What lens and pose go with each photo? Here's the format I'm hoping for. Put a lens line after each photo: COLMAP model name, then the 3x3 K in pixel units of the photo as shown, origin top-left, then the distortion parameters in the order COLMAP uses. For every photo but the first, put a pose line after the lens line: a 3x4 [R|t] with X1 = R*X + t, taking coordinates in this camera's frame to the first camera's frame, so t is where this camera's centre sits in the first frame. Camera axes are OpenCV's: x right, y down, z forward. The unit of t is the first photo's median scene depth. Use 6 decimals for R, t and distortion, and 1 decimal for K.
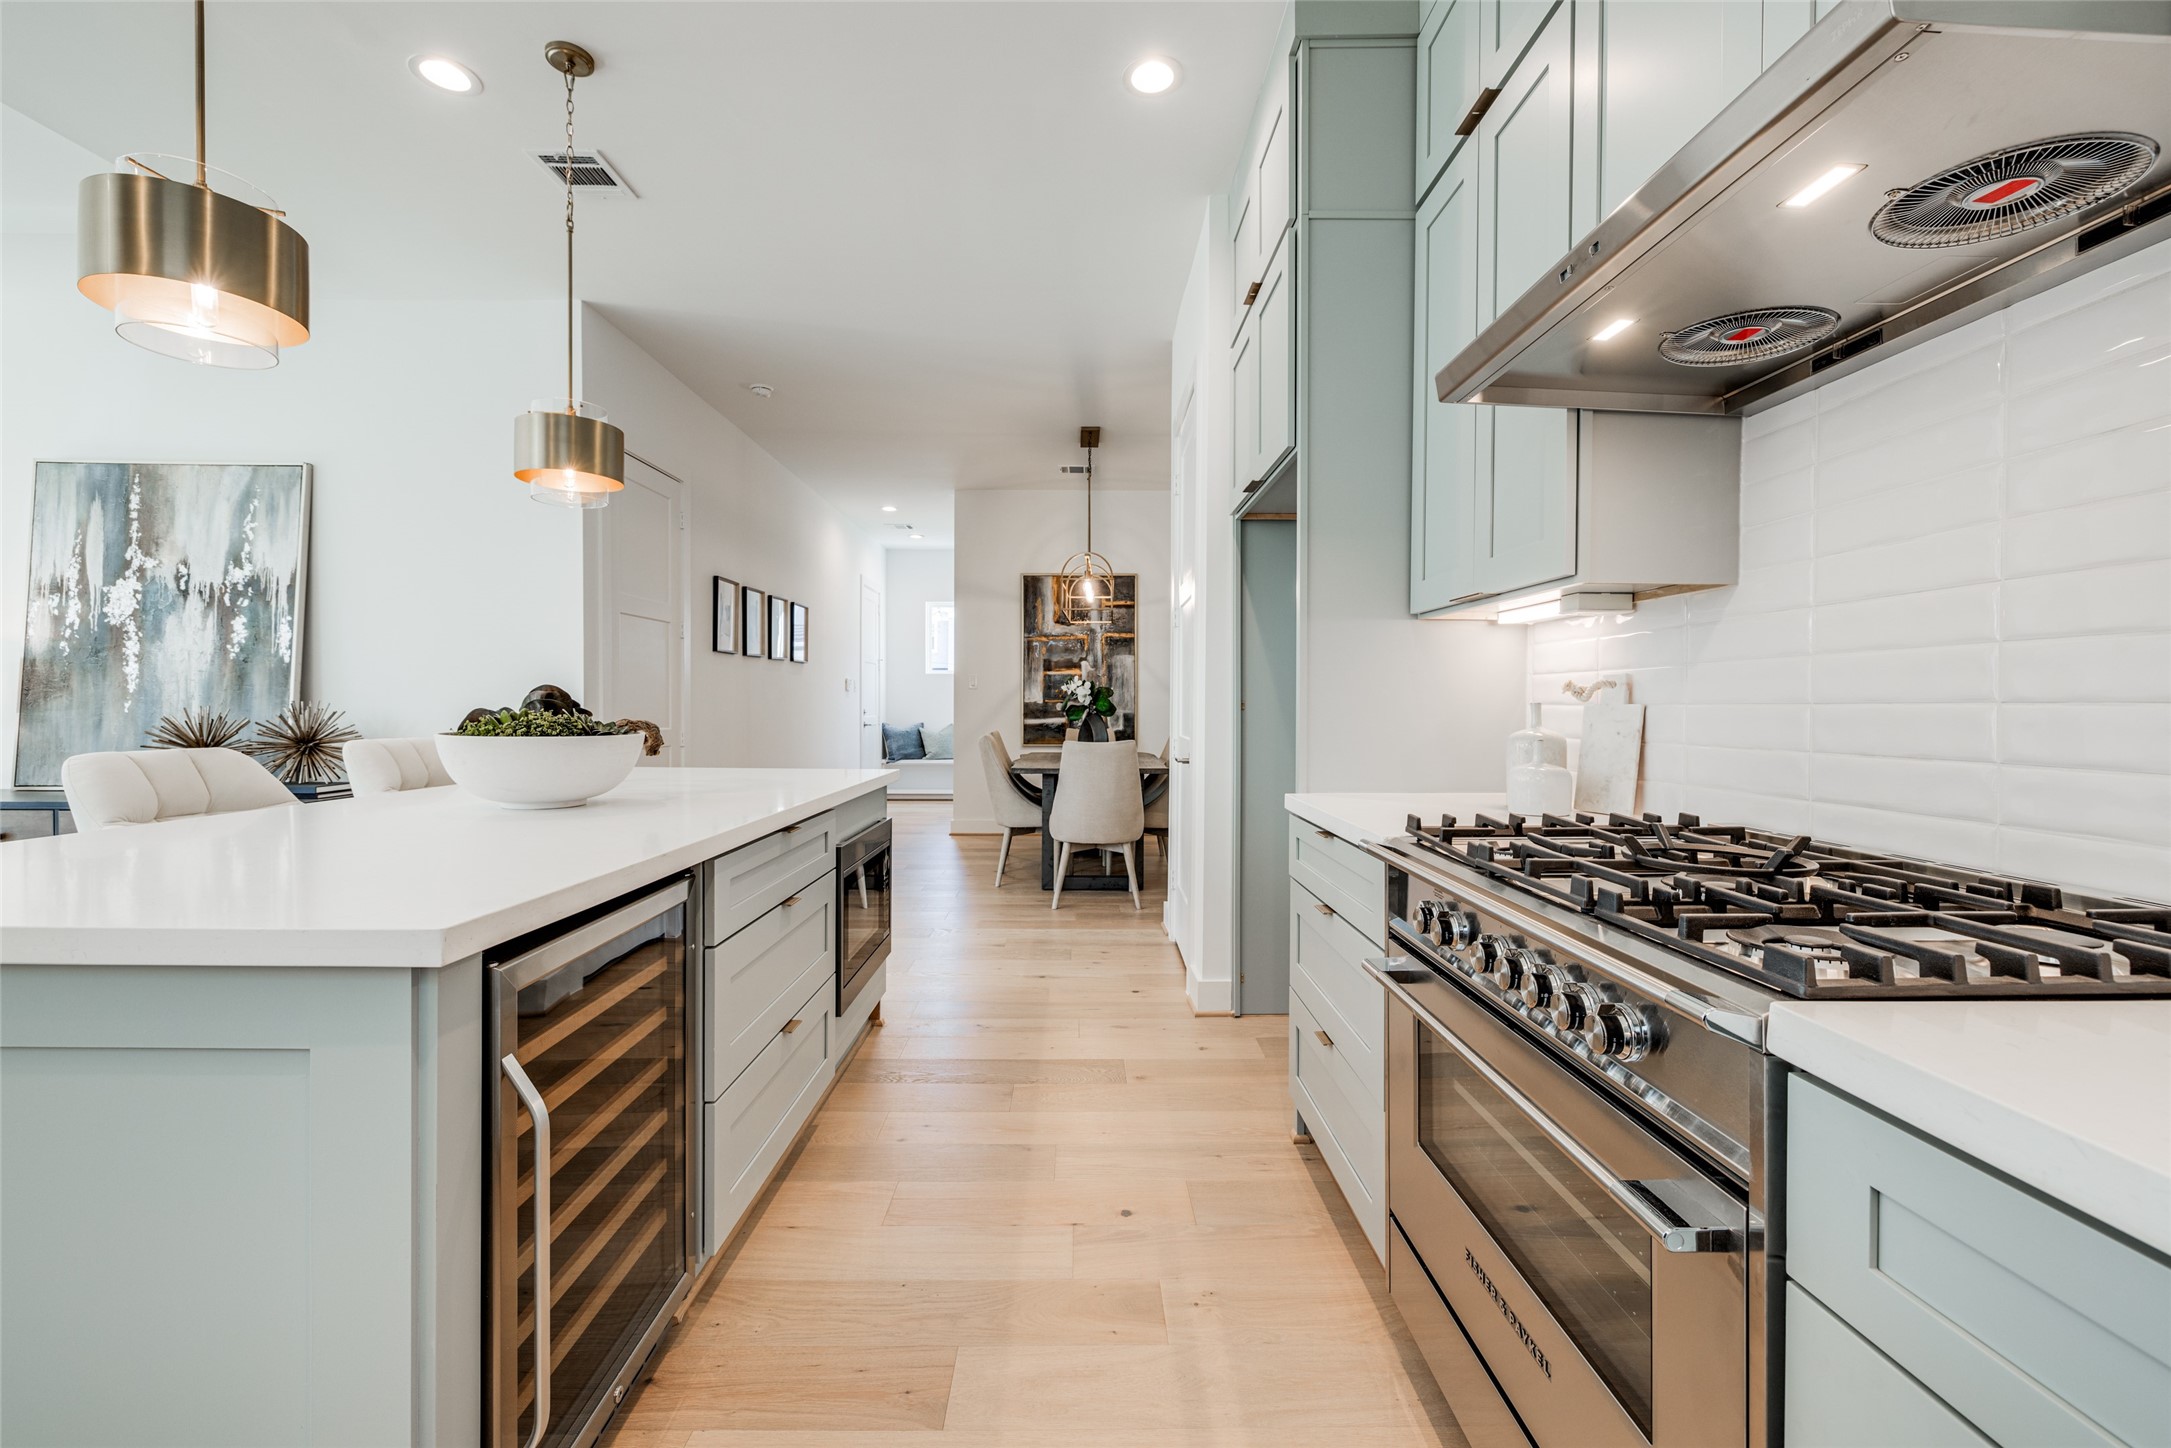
lens RADIAL K [[882.0, 0, 1073.9], [0, 882.0, 712.9], [0, 0, 1]] dist [-0.007762, 0.000297]
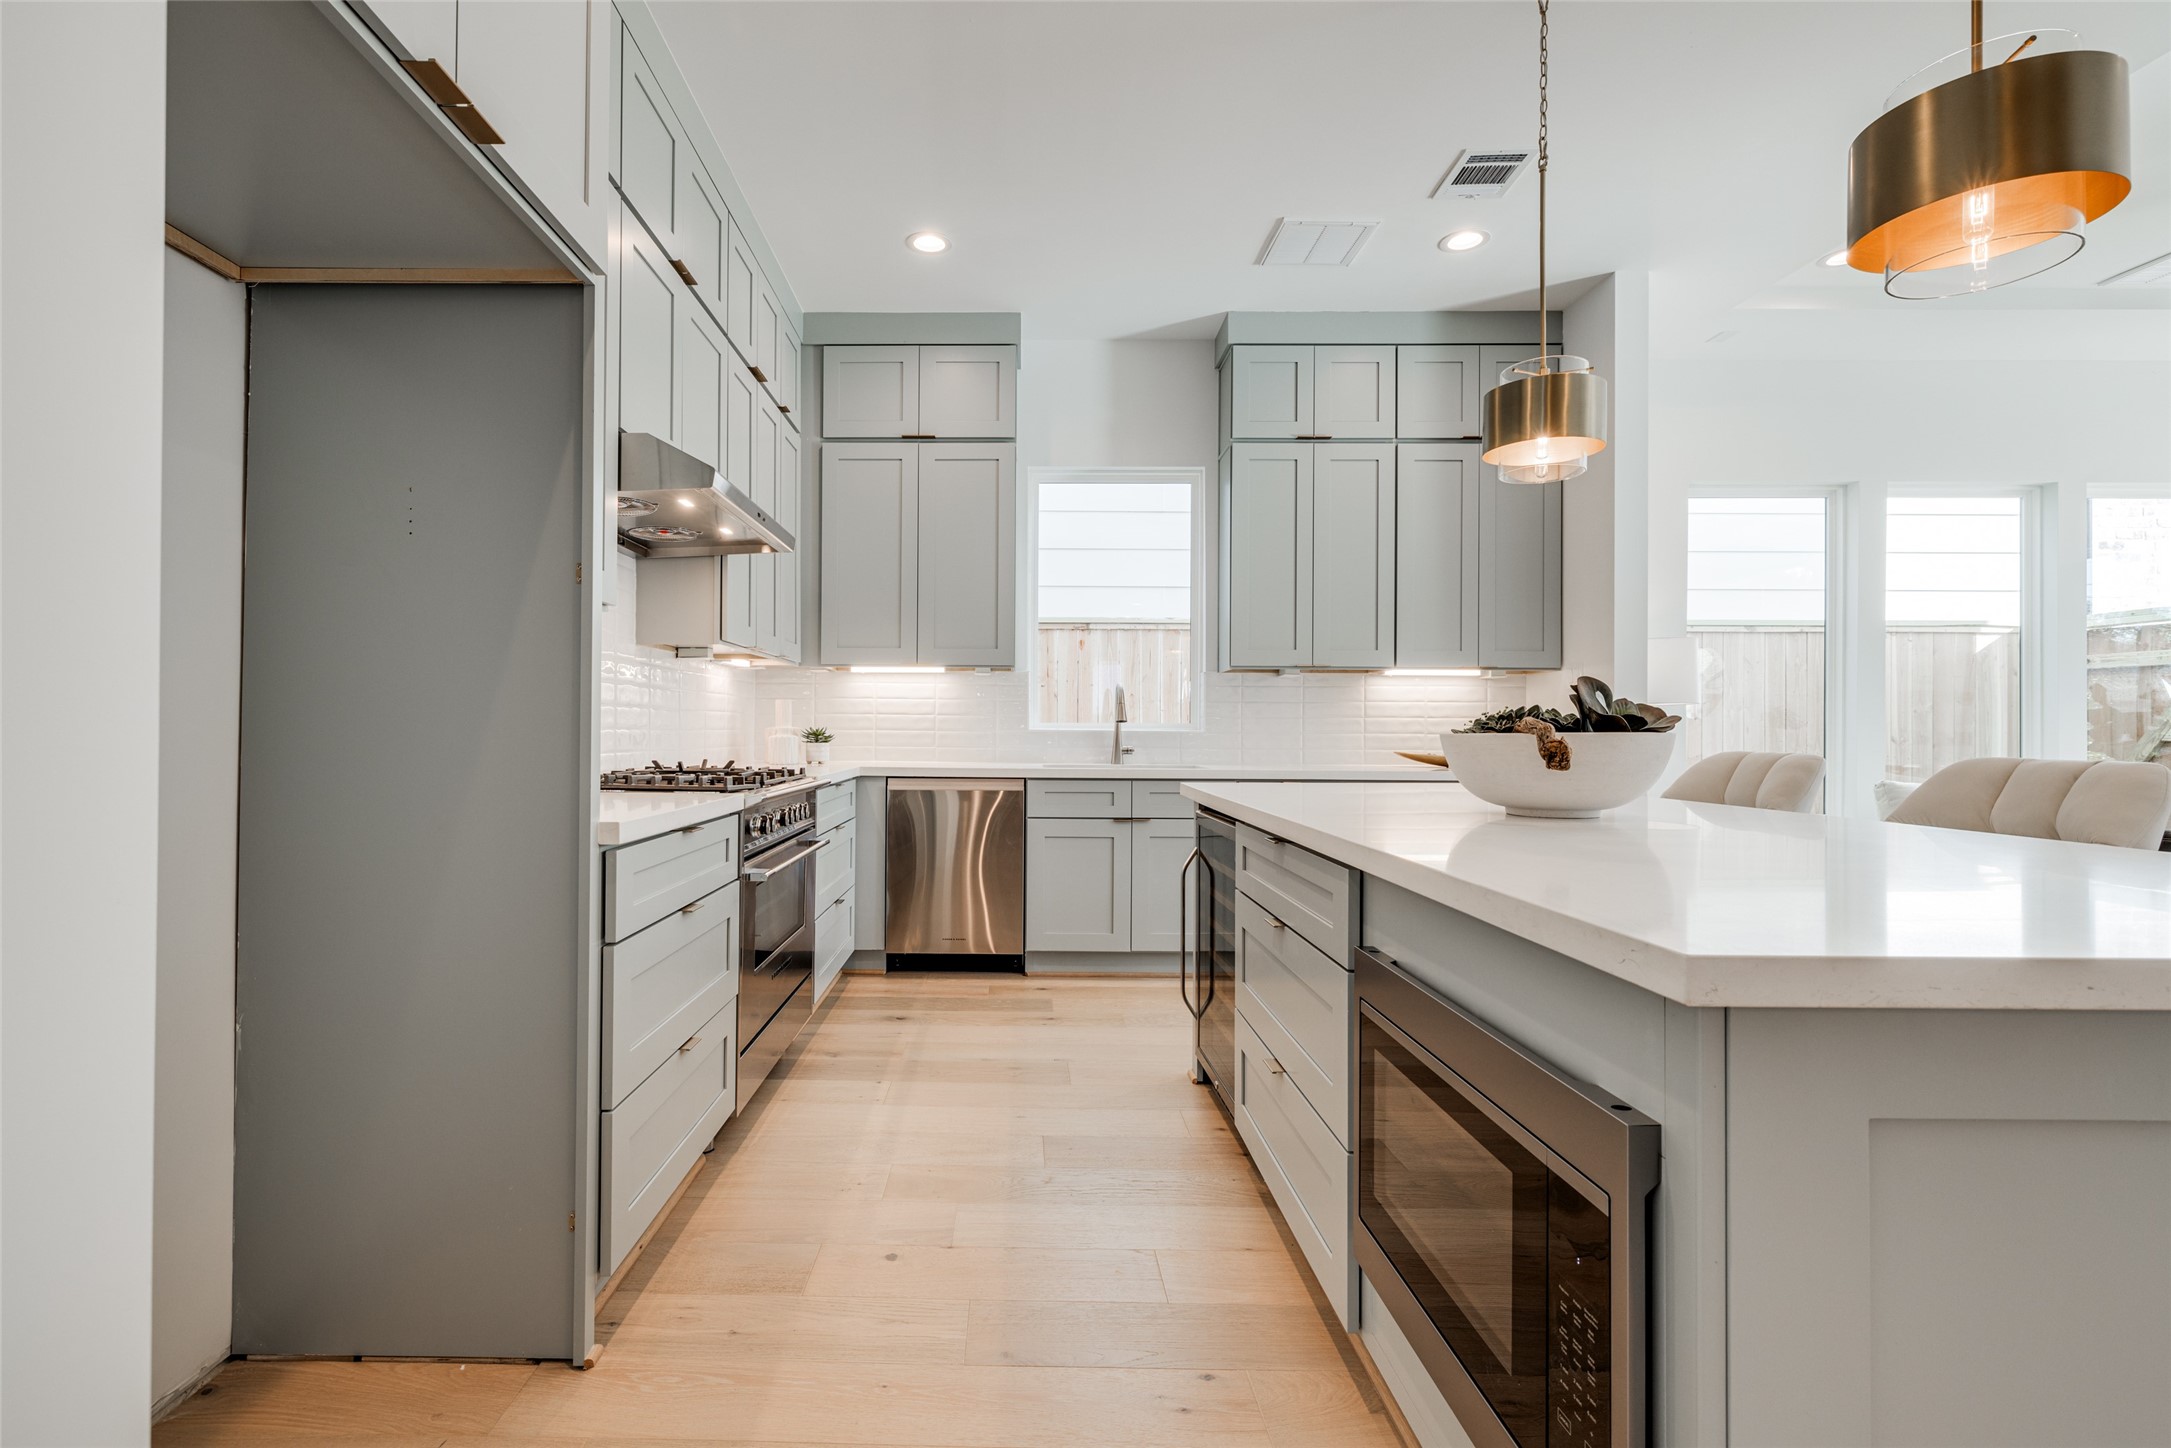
lens RADIAL K [[977.1, 0, 1010.8], [0, 977.1, 723.5], [0, 0, 1]] dist [-0.001627, 0.001986]
pose [[-0.999953, -0.009596, 0.001243, -0.028817], [-0.009587, 0.999933, 0.006421, 0.006317], [-0.001305, 0.006409, -0.999979, 0.987004]]
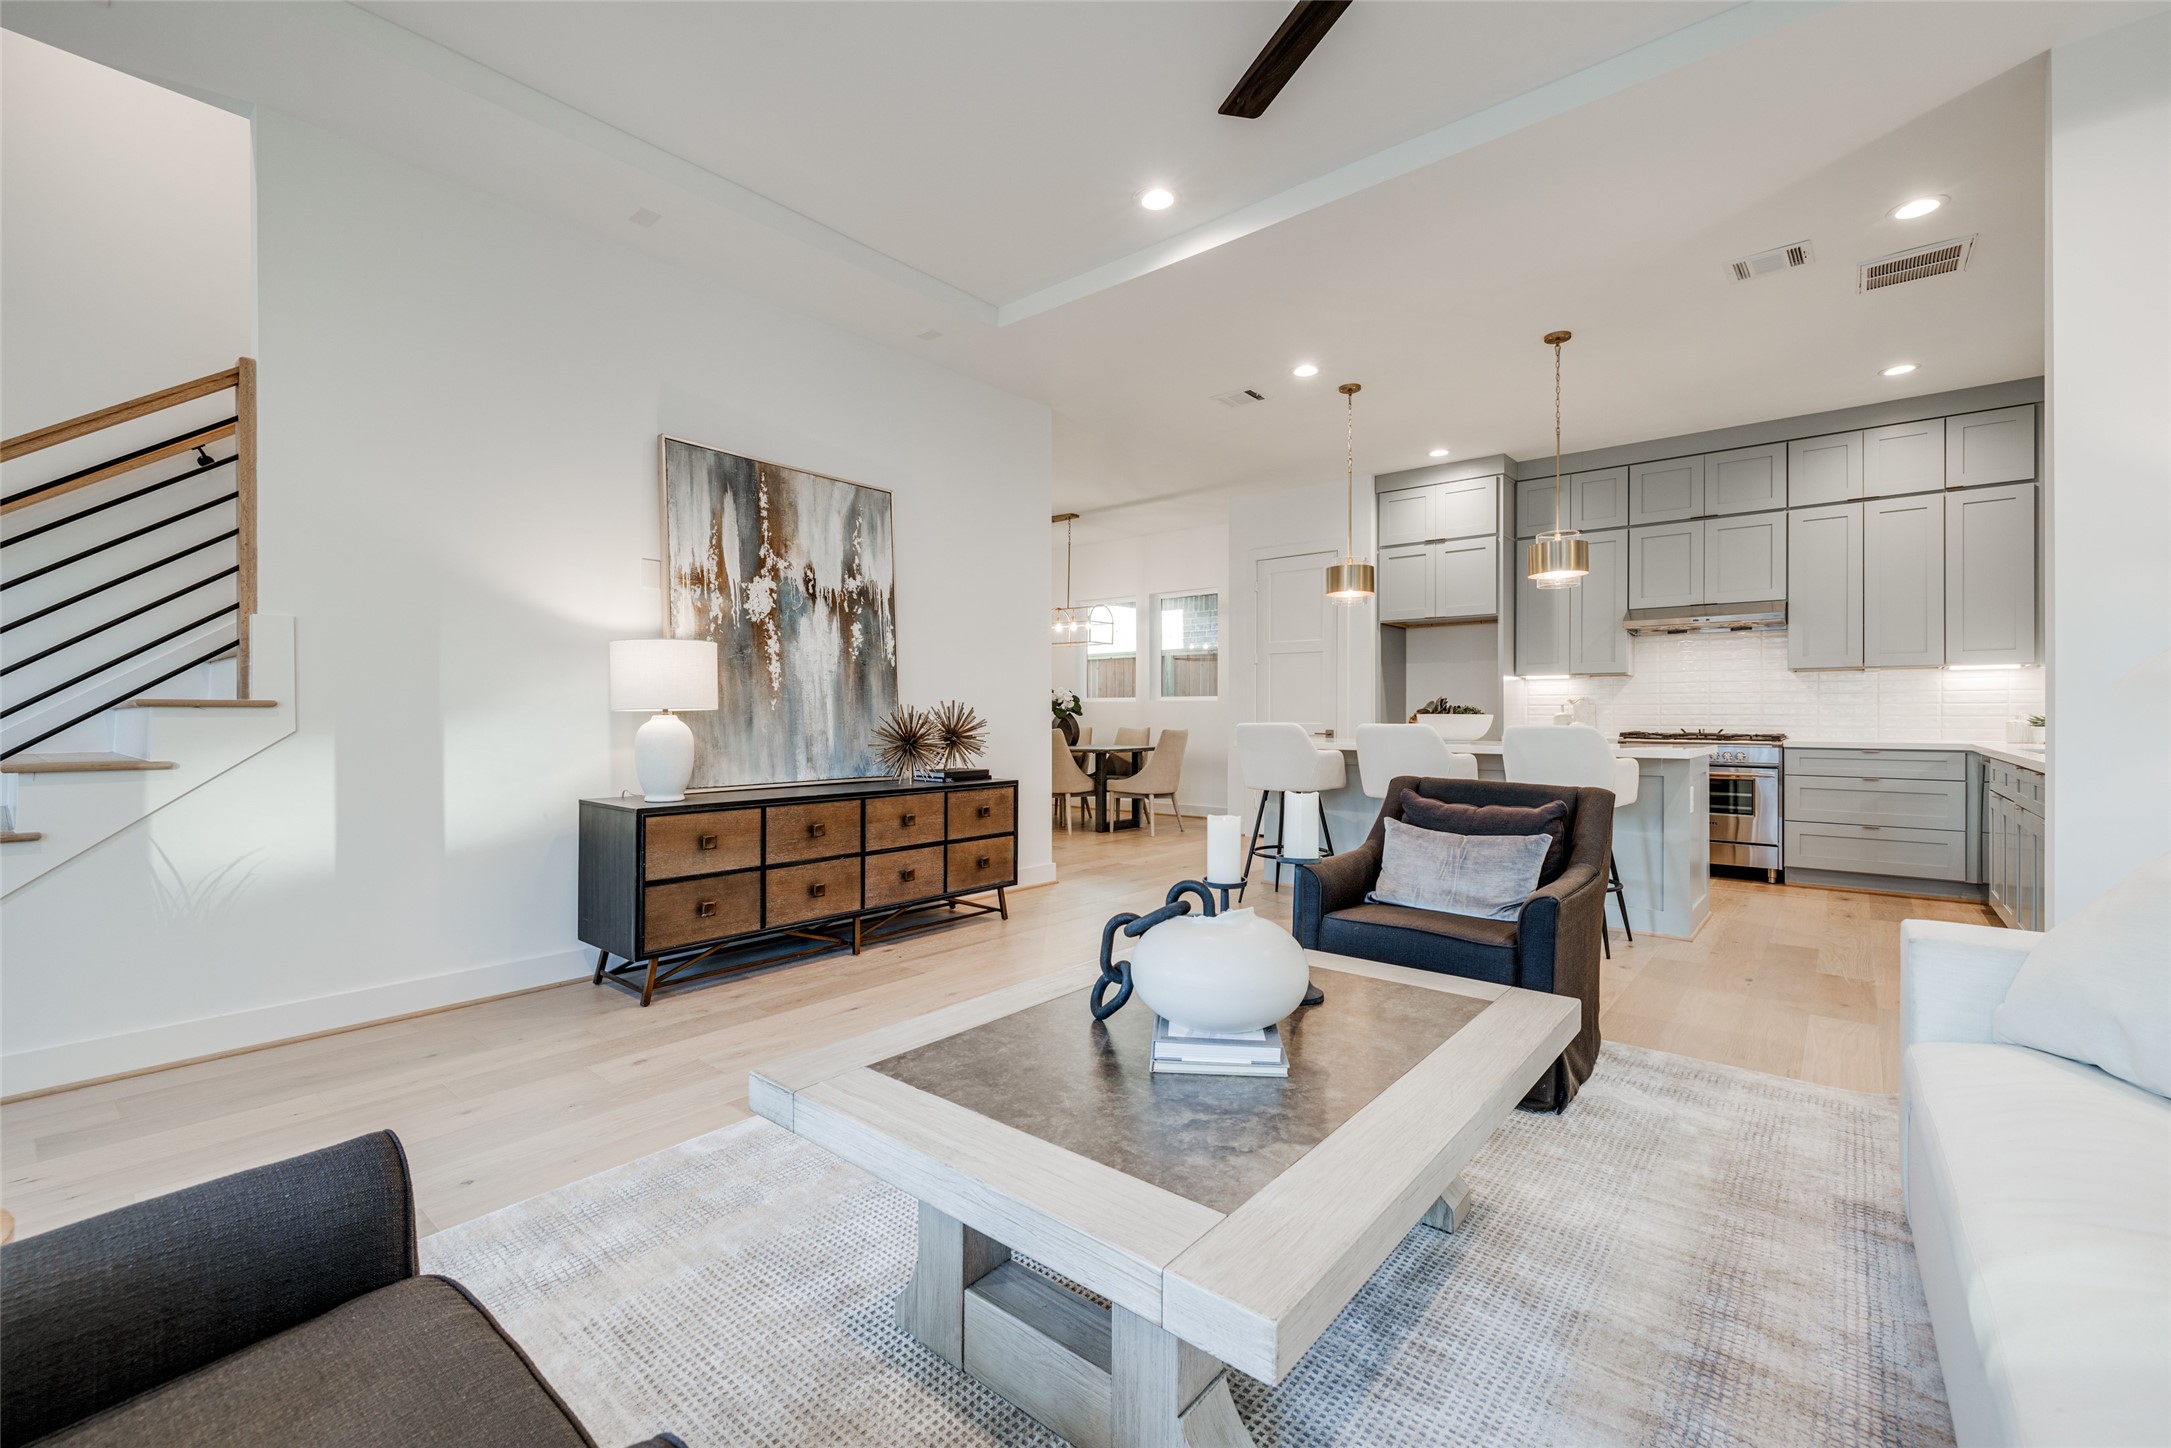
lens RADIAL K [[882.0, 0, 1092.0], [0, 882.0, 717.0], [0, 0, 1]] dist [-0.007762, 0.000297]
pose [[0.660371, -0.006258, 0.750913, -1.591652], [0.009379, 0.999956, 0.000086, 0.010685], [-0.750881, 0.006986, 0.660401, 0.050699]]
